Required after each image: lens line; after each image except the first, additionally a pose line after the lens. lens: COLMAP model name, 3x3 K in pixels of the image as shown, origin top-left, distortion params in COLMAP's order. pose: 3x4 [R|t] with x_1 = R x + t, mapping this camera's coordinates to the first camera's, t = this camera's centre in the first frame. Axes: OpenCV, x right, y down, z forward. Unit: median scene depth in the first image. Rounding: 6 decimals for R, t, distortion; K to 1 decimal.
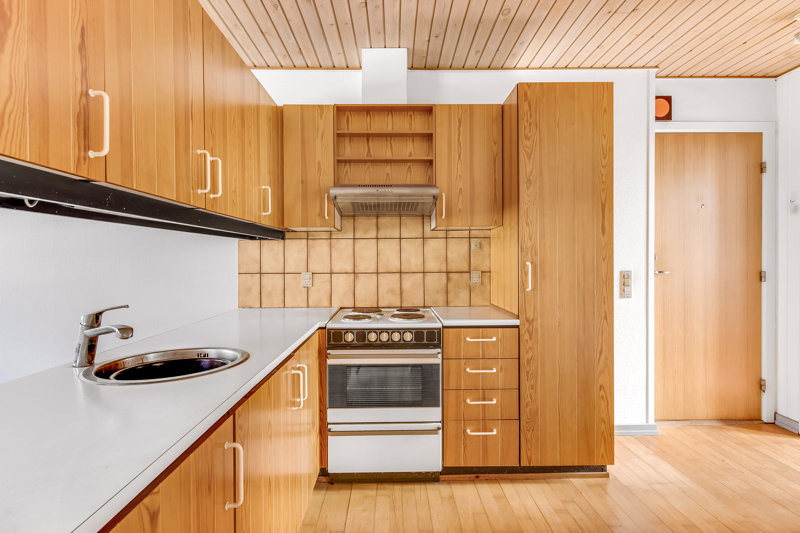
lens RADIAL K [[398.6, 0, 403.3], [0, 398.6, 262.3], [0, 0, 1]] dist [0.015241, 0.001698]
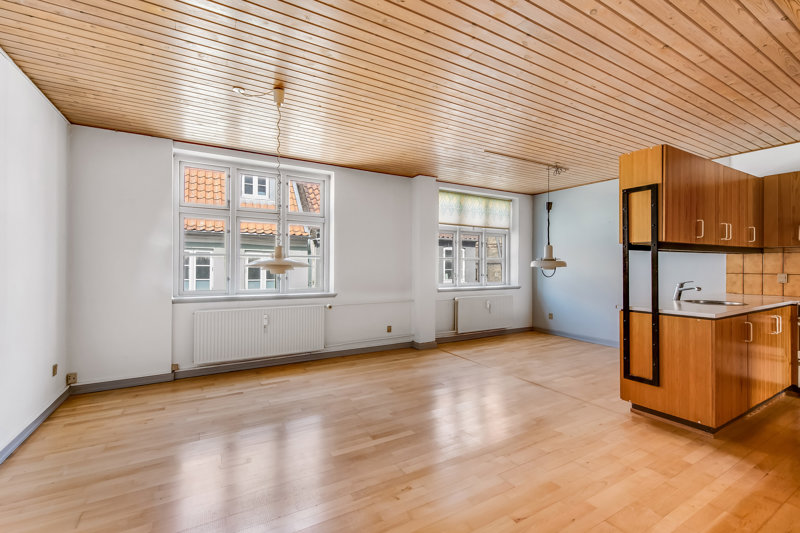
lens RADIAL K [[356.9, 0, 398.7], [0, 356.9, 265.3], [0, 0, 1]] dist [-0.000849, 0.001541]
pose [[0.485158, 0.005332, -0.874410, 0.258878], [-0.007975, 0.999967, 0.001672, 0.001752], [0.874390, 0.006162, 0.485184, -1.017696]]
